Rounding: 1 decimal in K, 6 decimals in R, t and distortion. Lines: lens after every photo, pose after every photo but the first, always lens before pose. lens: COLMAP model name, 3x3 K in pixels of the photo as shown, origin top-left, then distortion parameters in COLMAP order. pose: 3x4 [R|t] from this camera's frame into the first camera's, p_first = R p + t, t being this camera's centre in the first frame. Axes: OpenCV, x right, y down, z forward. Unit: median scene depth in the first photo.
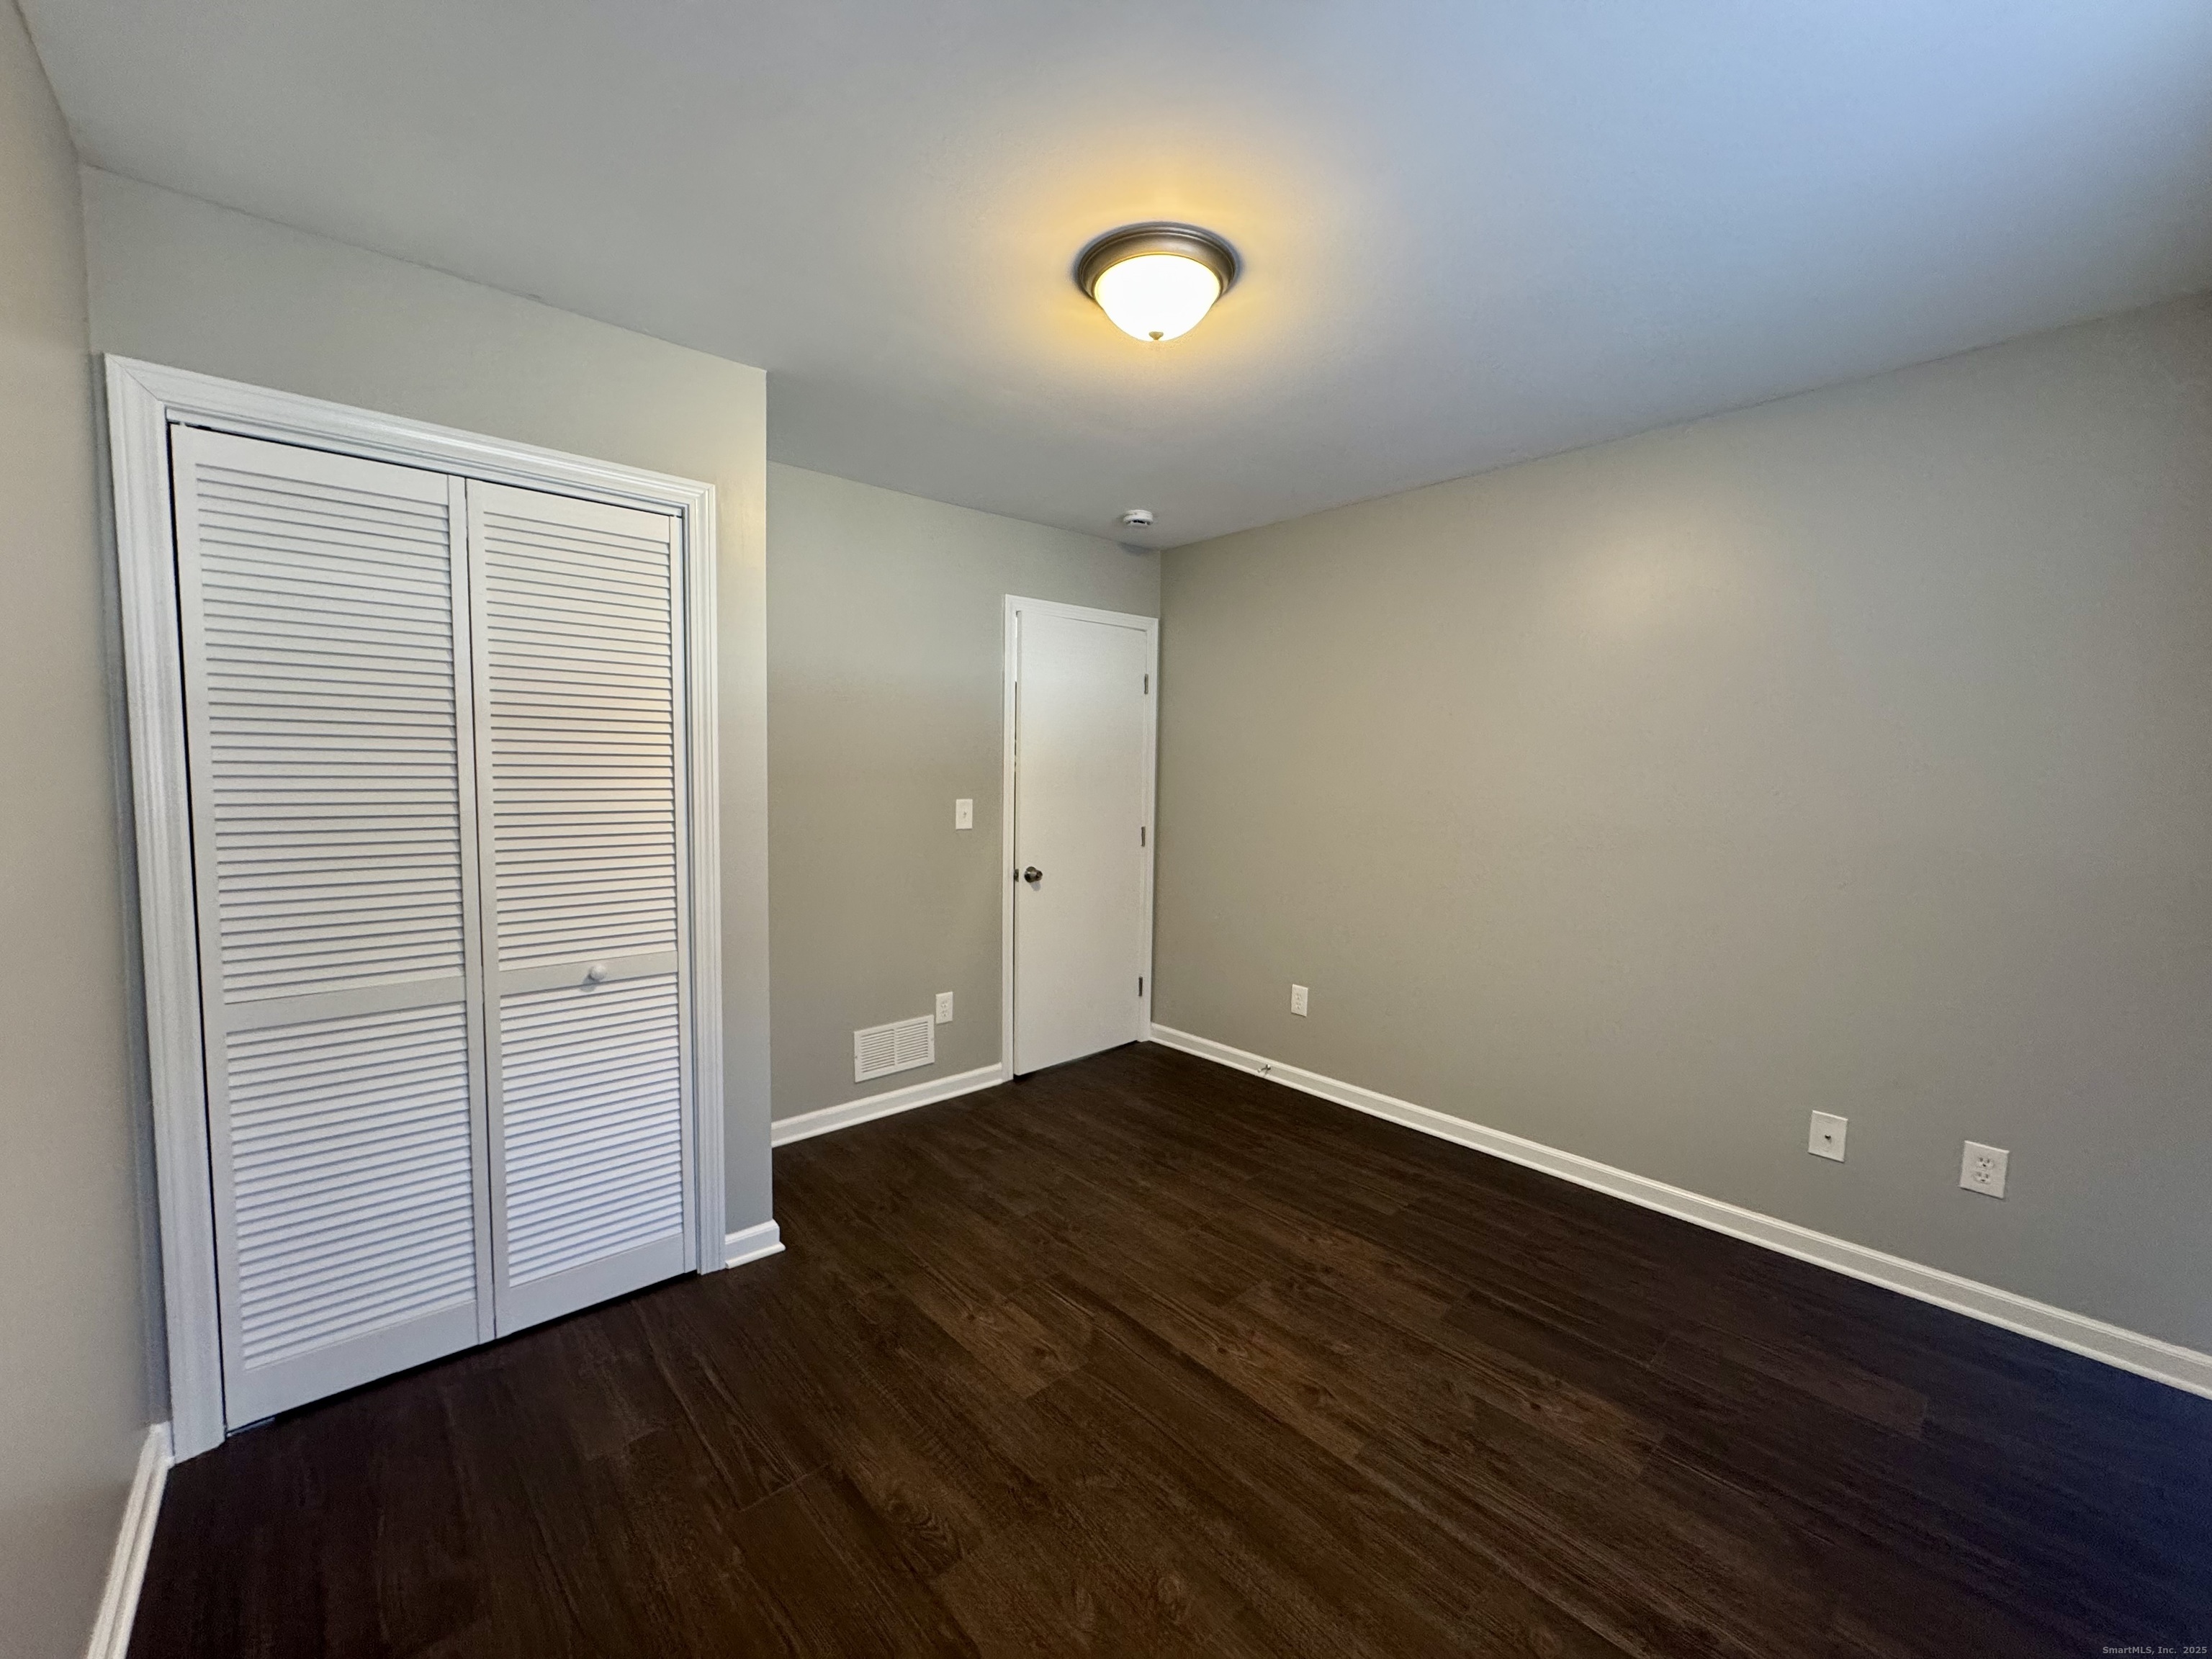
lens RADIAL K [[875.2, 0, 1115.7], [0, 875.2, 829.5], [0, 0, 1]] dist [0.003680, 0.000088]
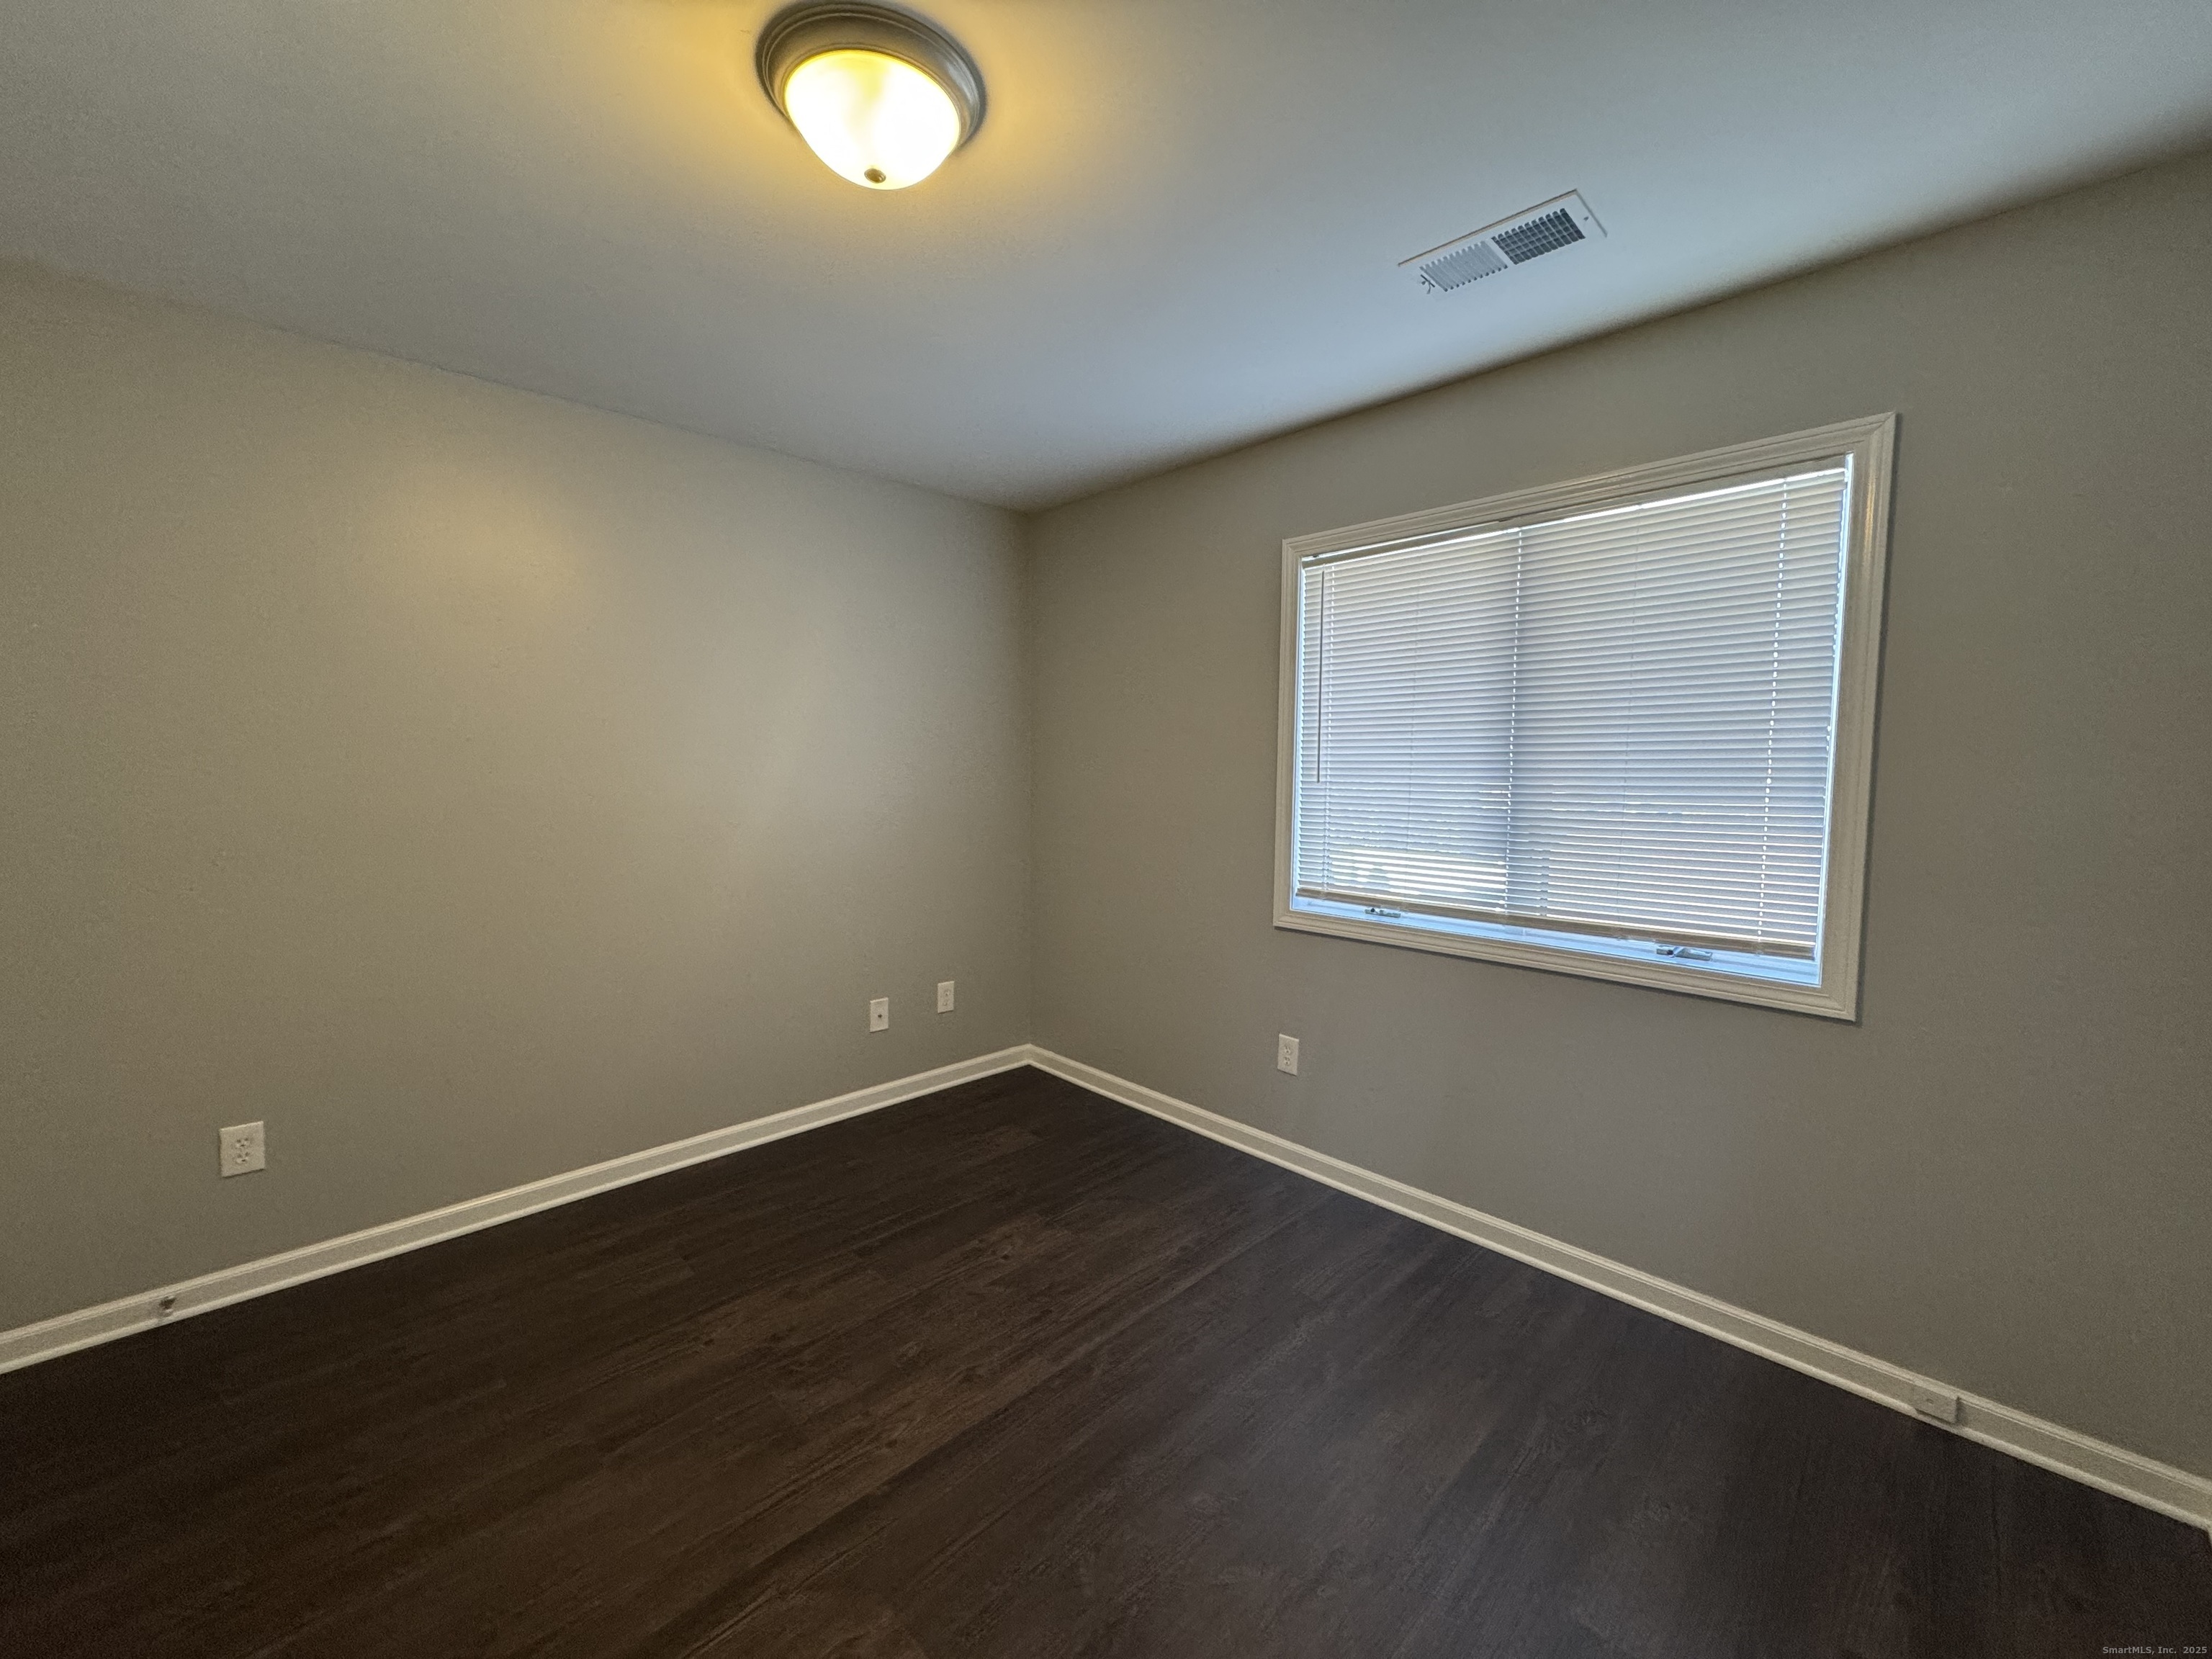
lens RADIAL K [[878.4, 0, 1106.0], [0, 878.4, 829.5], [0, 0, 1]] dist [-0.000281, -0.000070]
pose [[-0.033309, -0.086585, 0.995687, -0.629365], [0.065766, 0.993891, 0.088629, -0.050117], [-0.997279, 0.068435, -0.027412, 0.724672]]
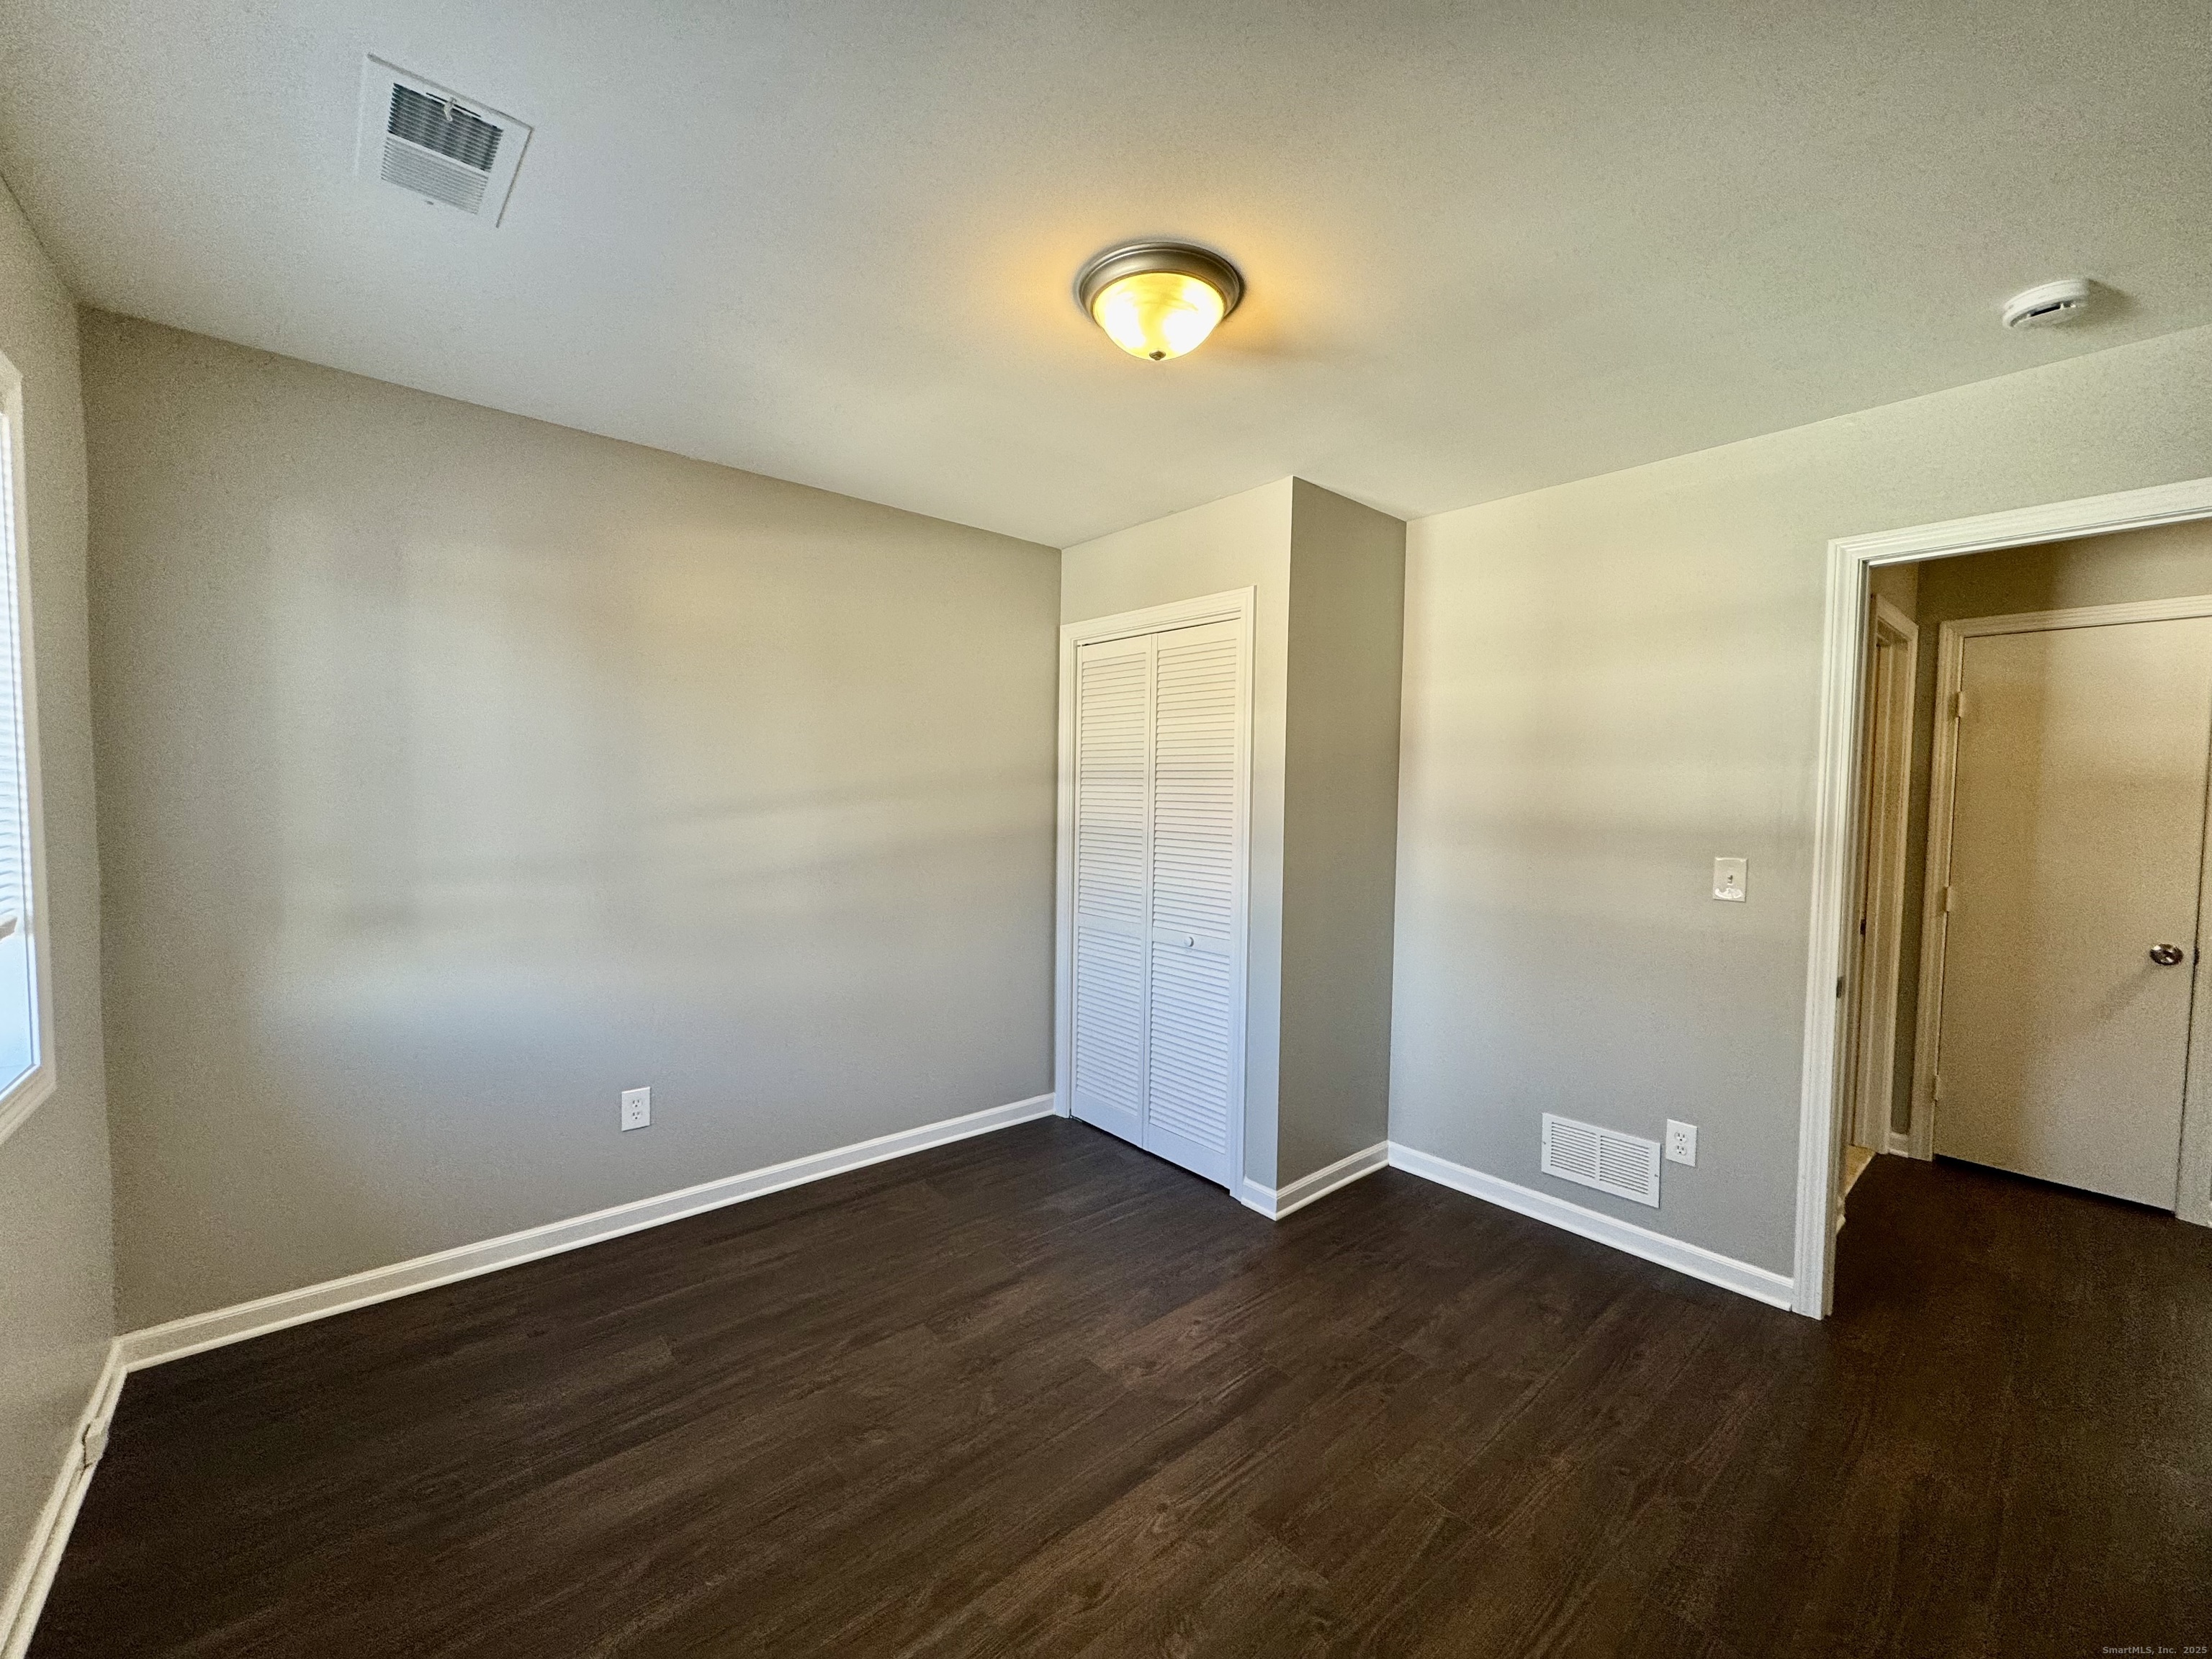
lens RADIAL K [[885.0, 0, 1106.0], [0, 885.0, 829.5], [0, 0, 1]] dist [0.000949, -0.000216]
pose [[-0.020715, 0.027537, -0.999406, 0.871577], [-0.087761, 0.995712, 0.029254, -0.053390], [0.995926, 0.088315, -0.018210, 0.845387]]
